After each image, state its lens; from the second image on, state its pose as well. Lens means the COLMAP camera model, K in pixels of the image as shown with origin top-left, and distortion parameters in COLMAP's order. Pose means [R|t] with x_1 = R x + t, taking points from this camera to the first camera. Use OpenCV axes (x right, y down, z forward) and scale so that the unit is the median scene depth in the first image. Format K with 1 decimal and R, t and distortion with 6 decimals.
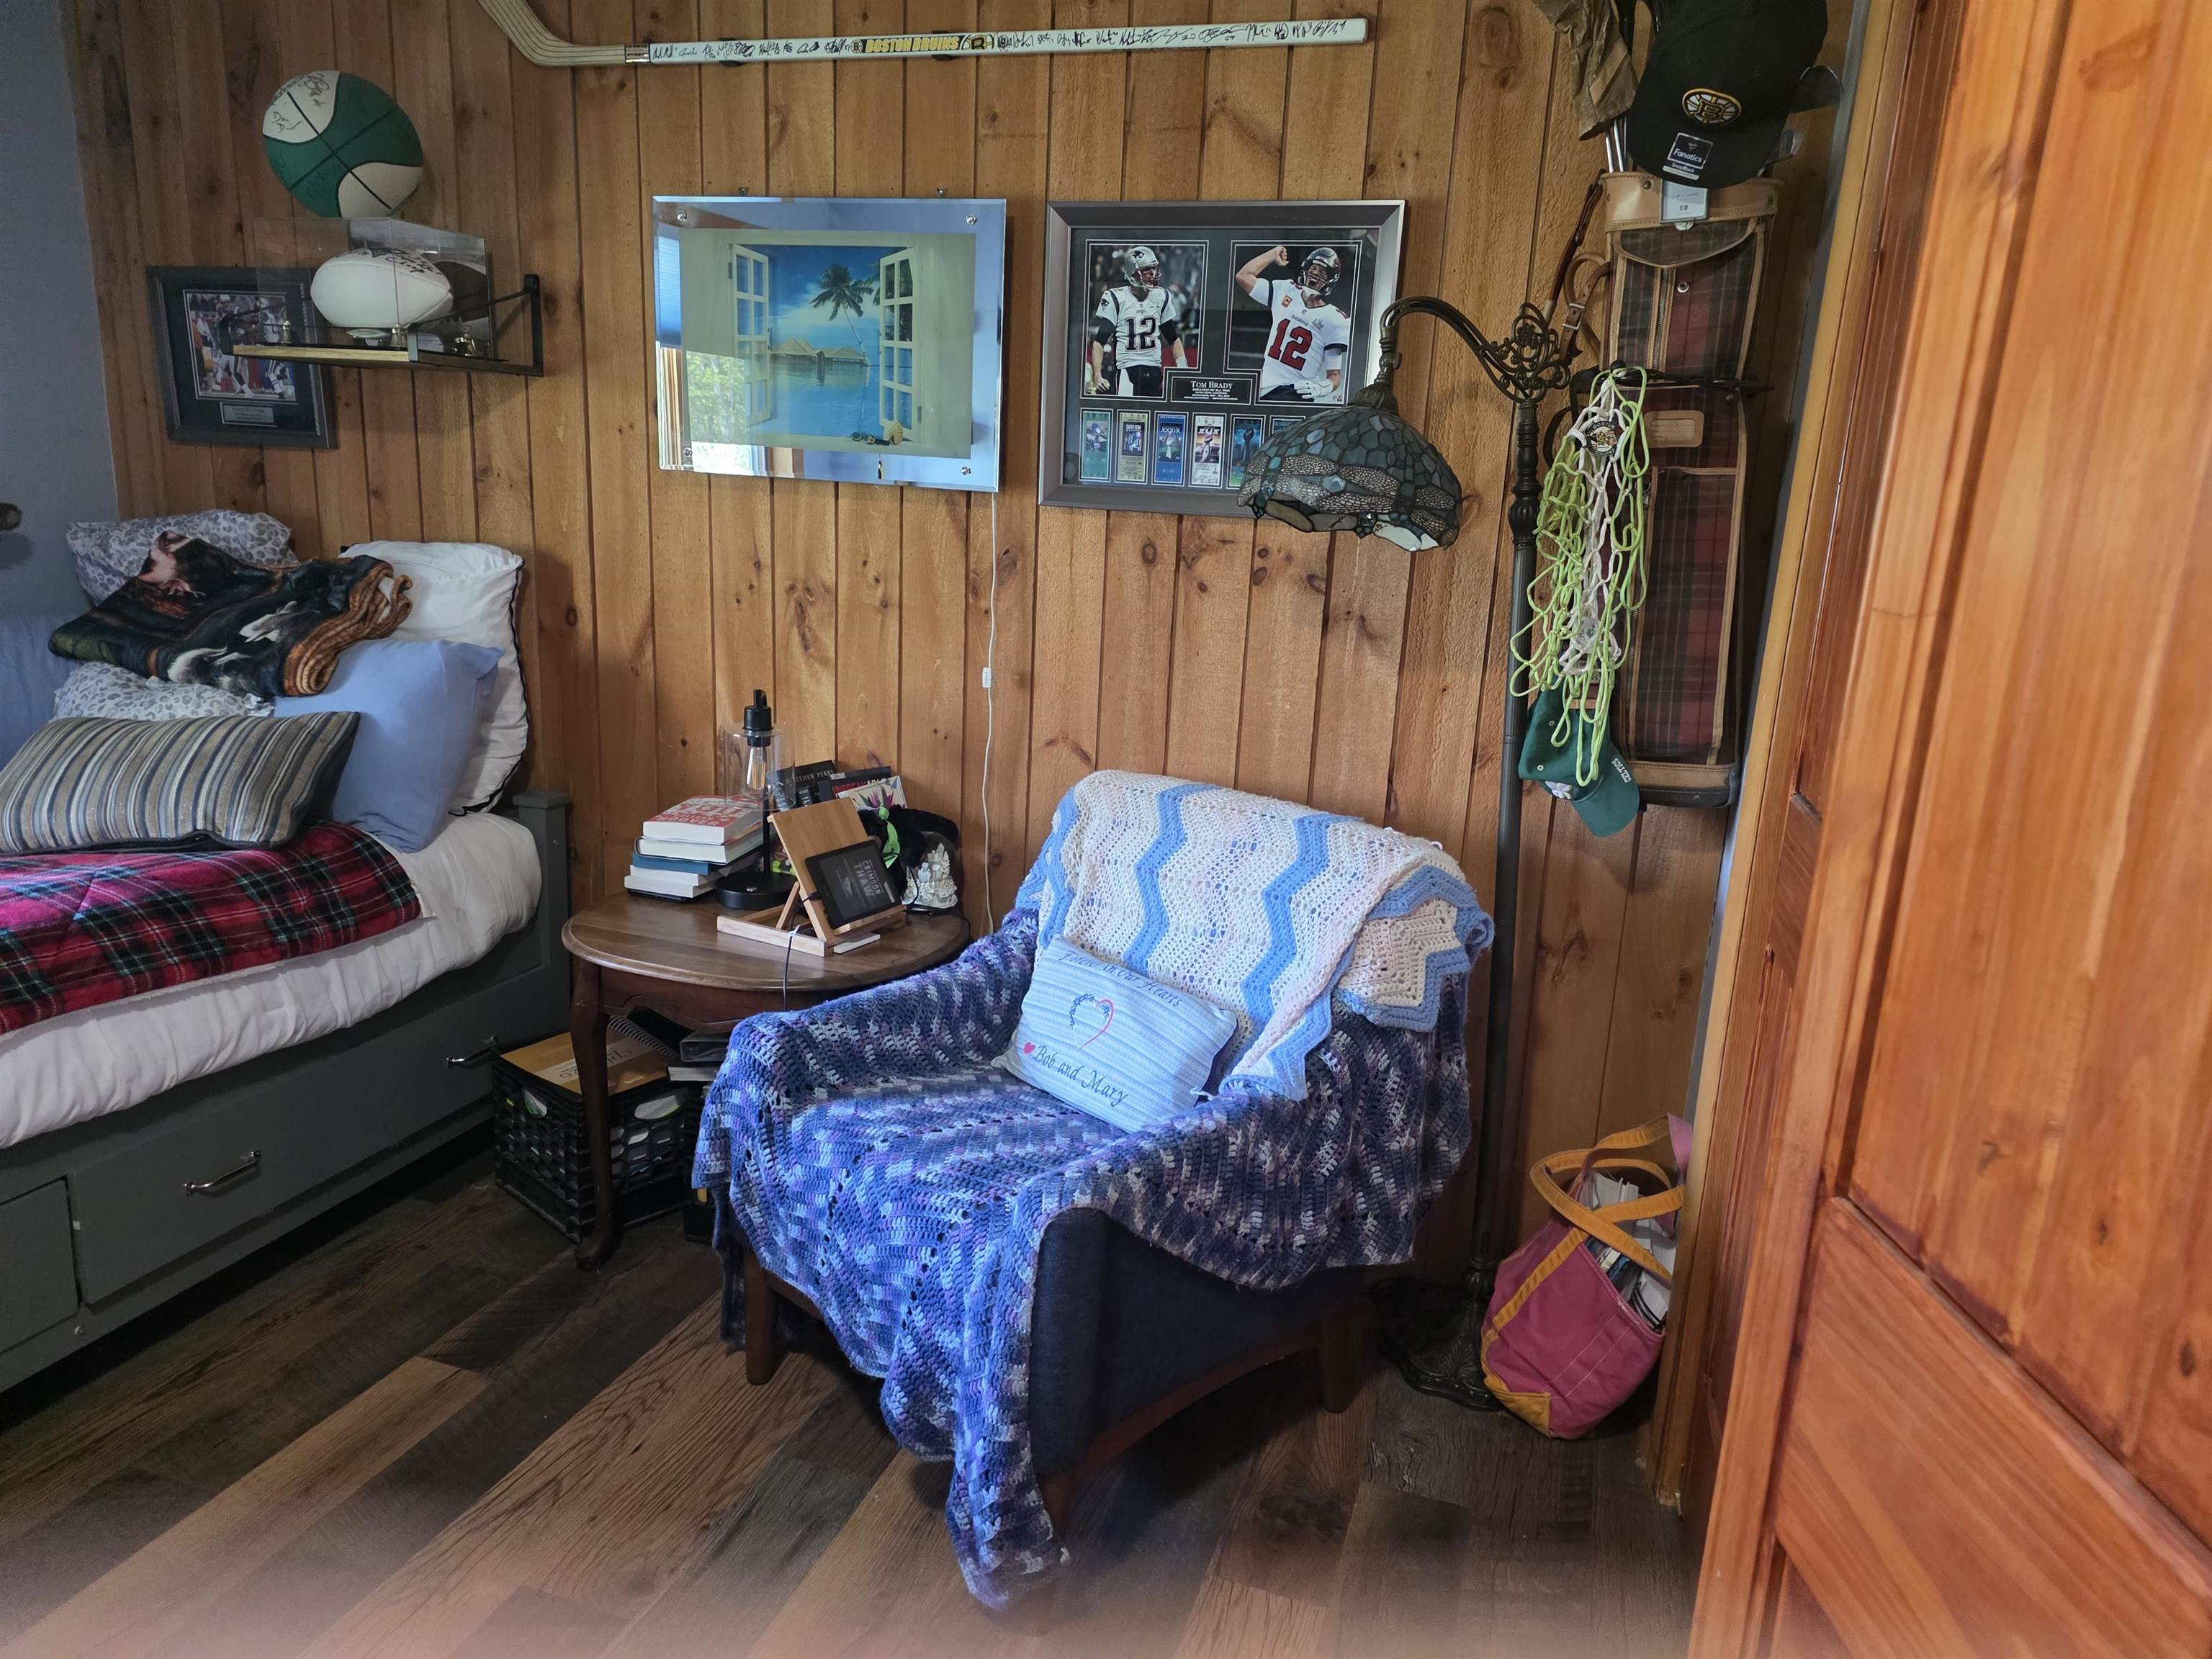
lens RADIAL K [[1455.7, 0, 1109.0], [0, 1455.7, 838.0], [0, 0, 1]] dist [0.080667, -0.068505]
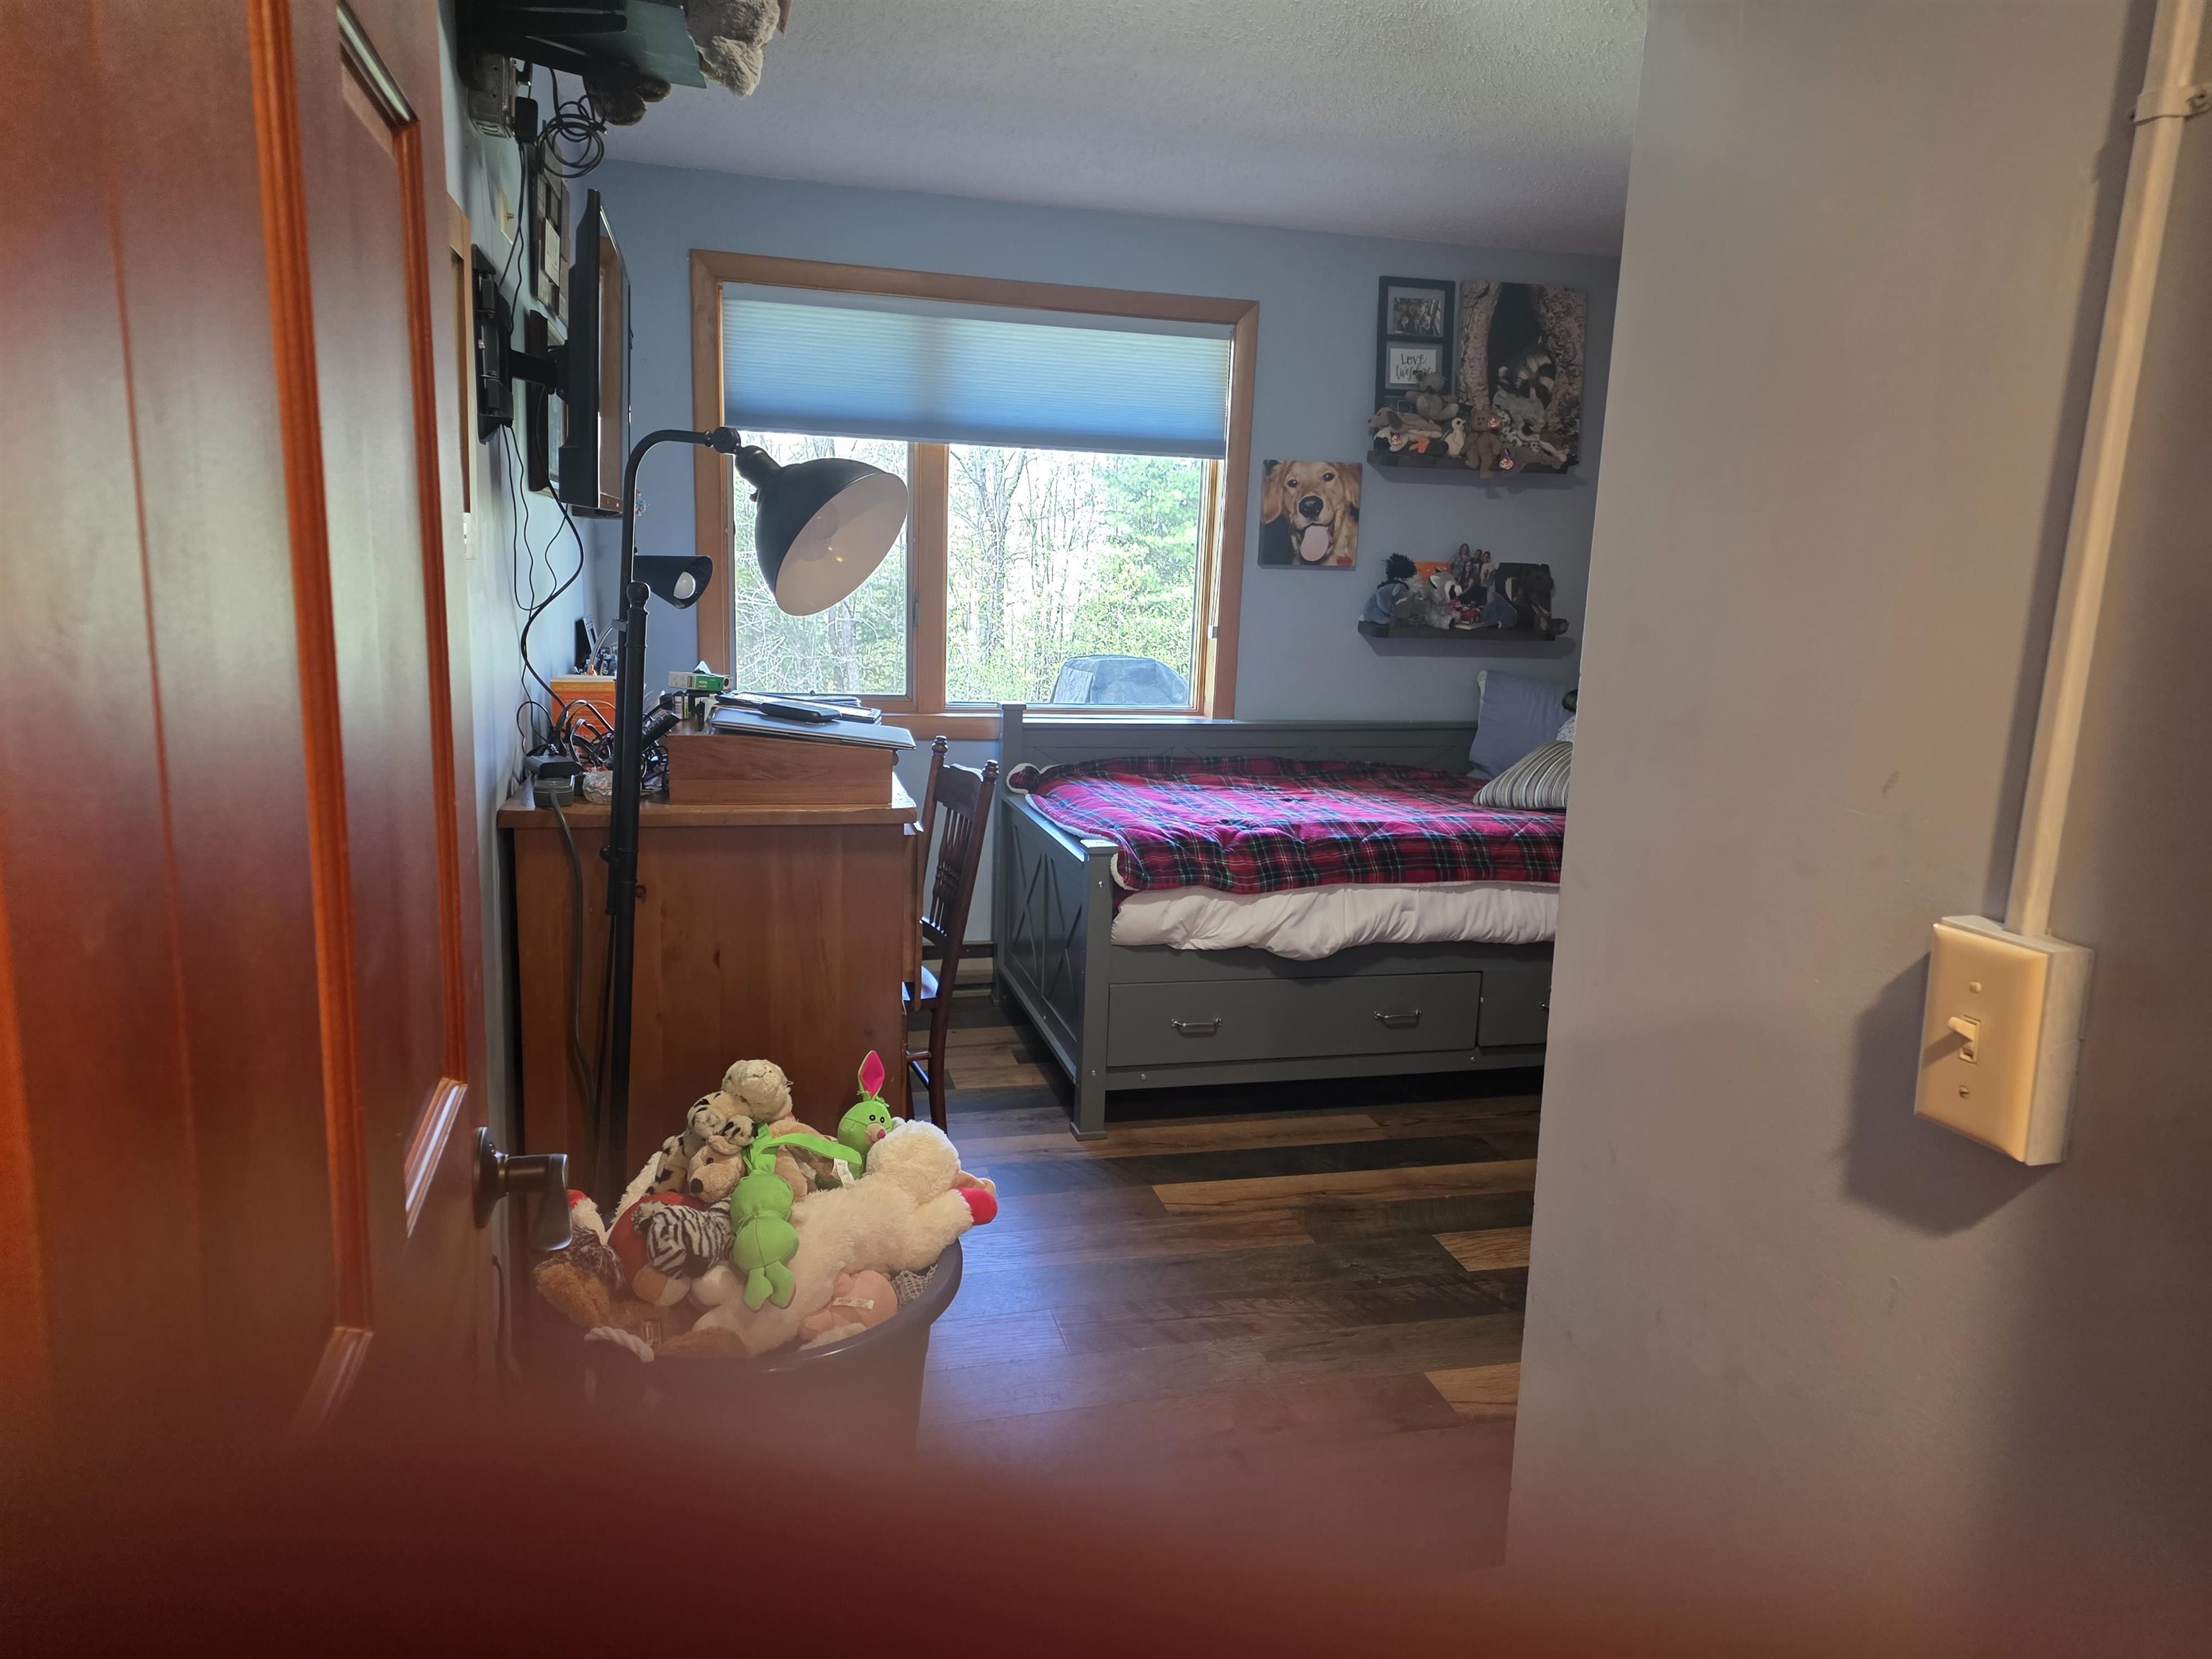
lens RADIAL K [[1434.1, 0, 1122.0], [0, 1434.1, 831.4], [0, 0, 1]] dist [0.175622, -0.270451]
pose [[0.555166, 0.127138, -0.821965, 0.453234], [-0.199602, 0.979734, 0.016728, 0.101529], [0.807434, 0.154779, 0.569292, -0.370398]]
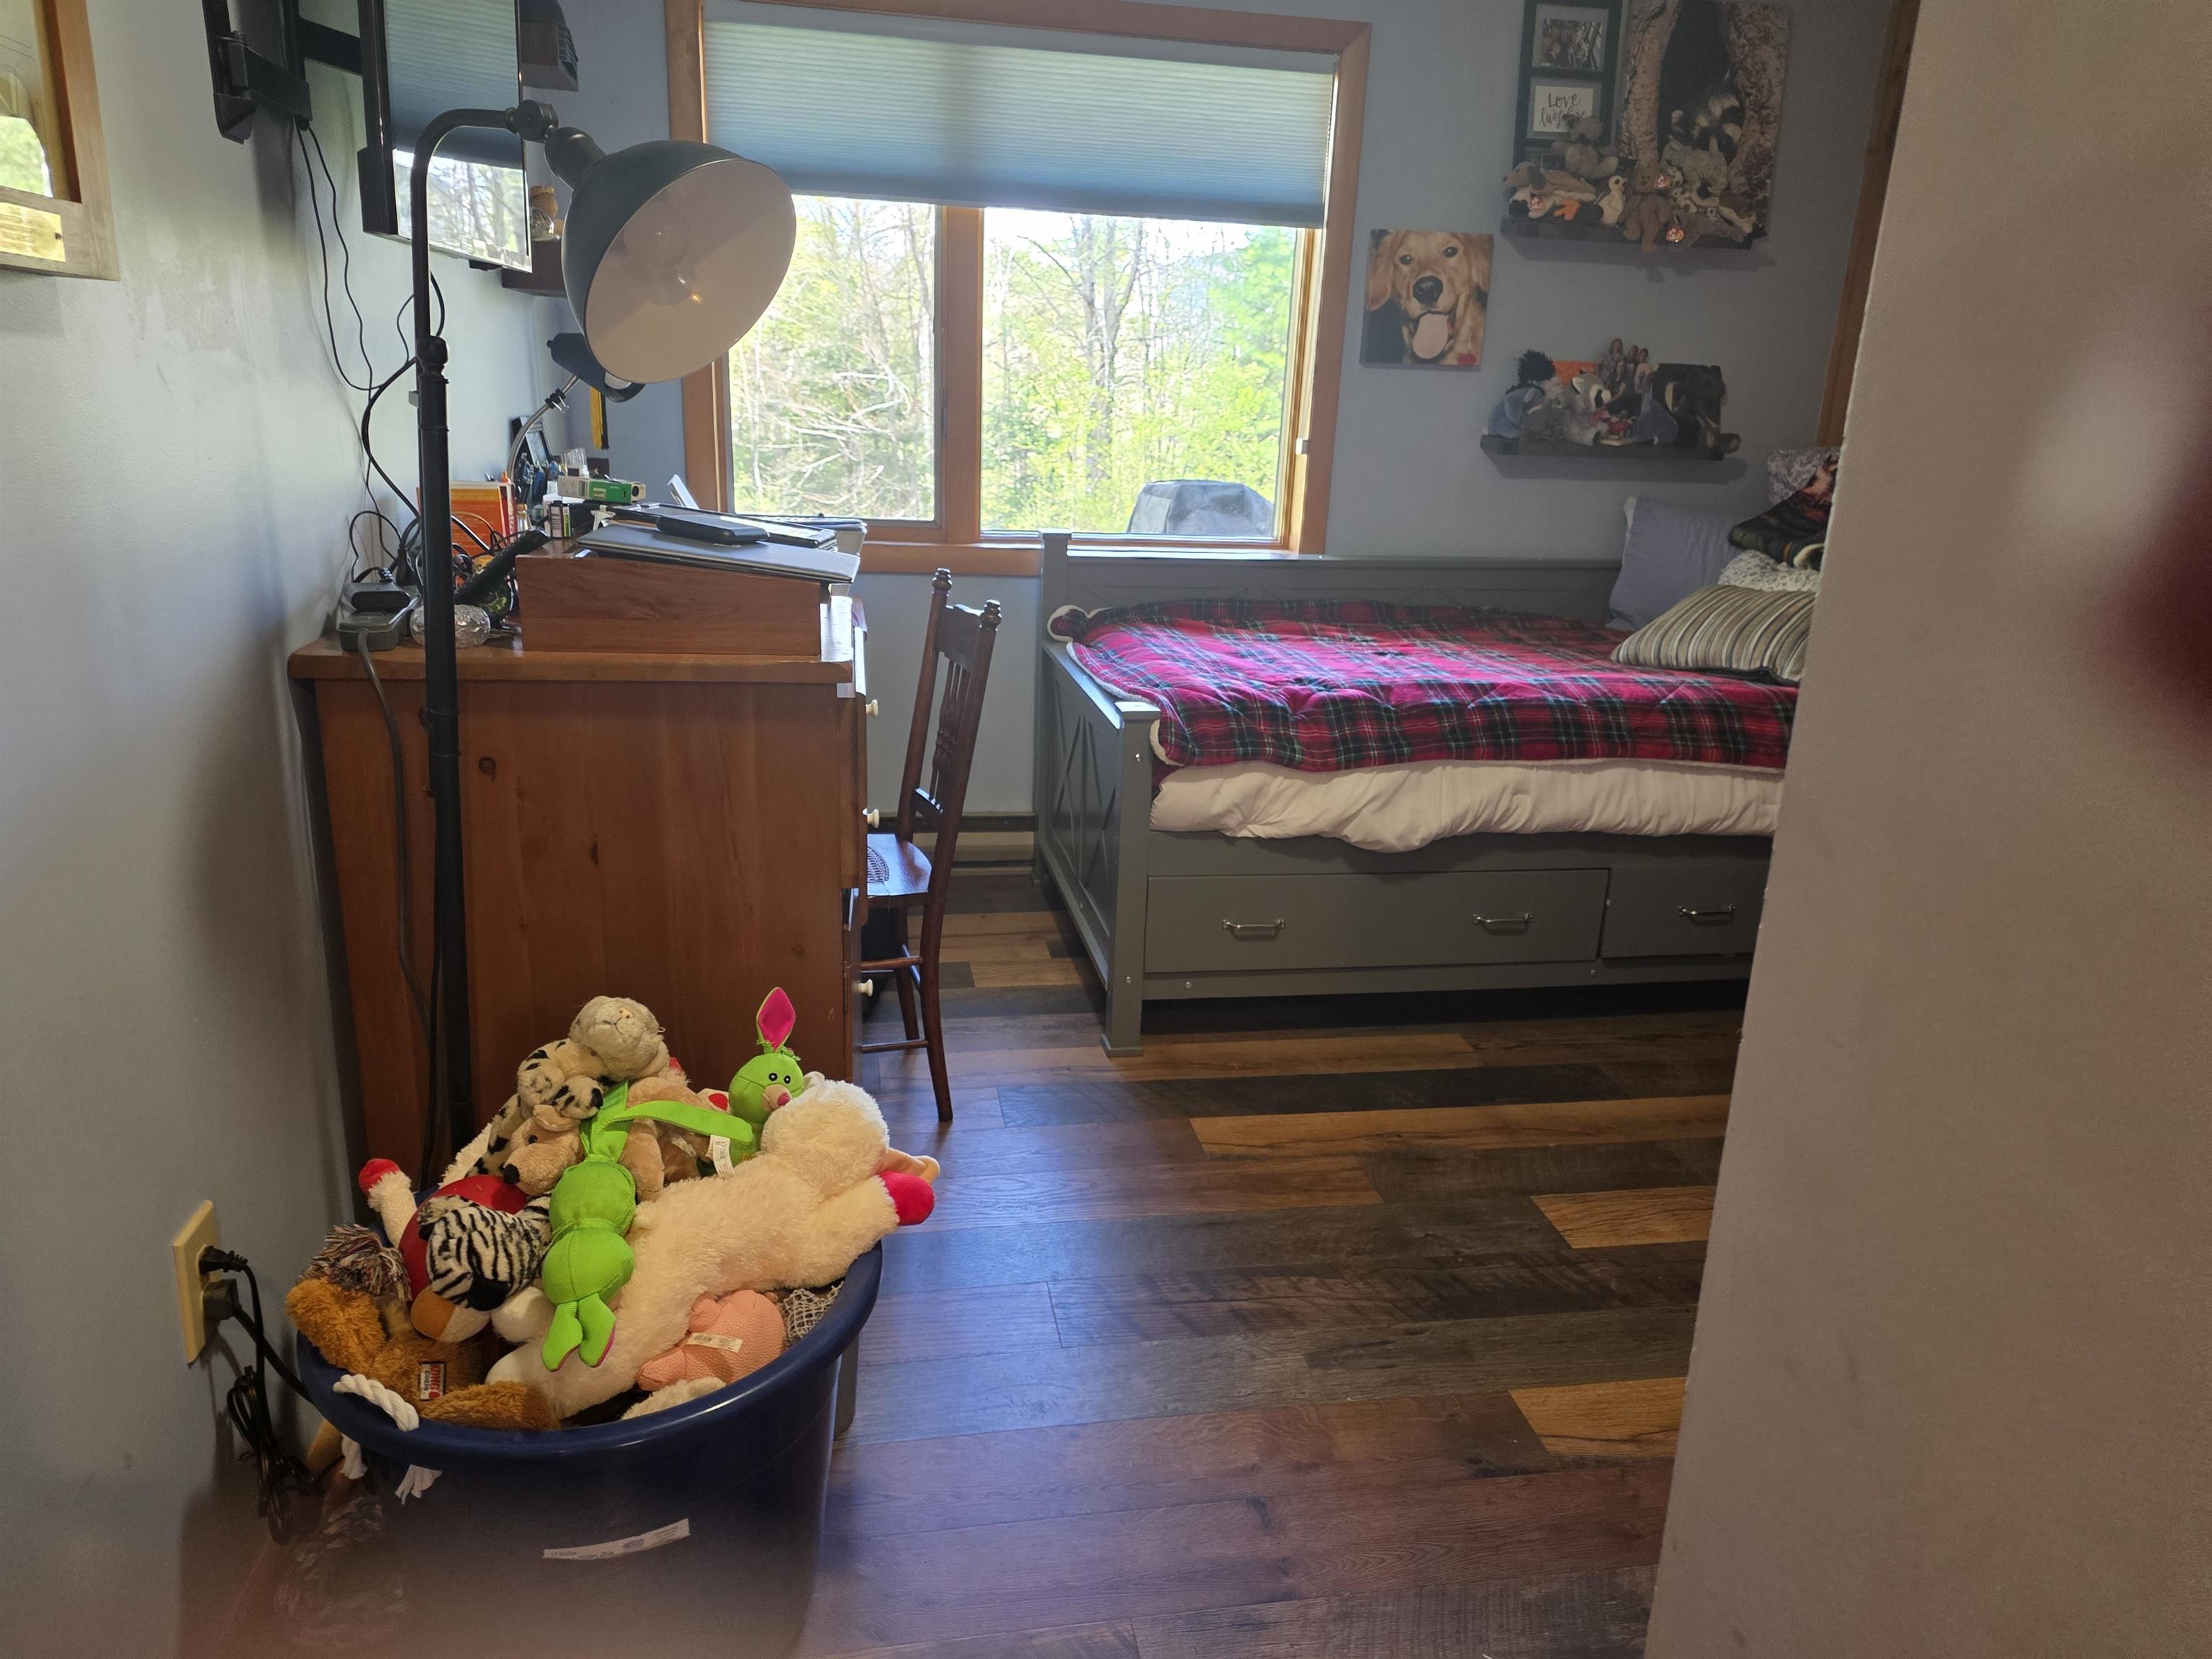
lens RADIAL K [[1472.6, 0, 1129.5], [0, 1472.6, 820.8], [0, 0, 1]] dist [0.116407, -0.121272]
pose [[0.492168, 0.220159, -0.842200, 0.289446], [-0.215904, 0.968132, 0.126908, 0.082078], [0.843301, 0.119374, 0.524017, -0.193005]]
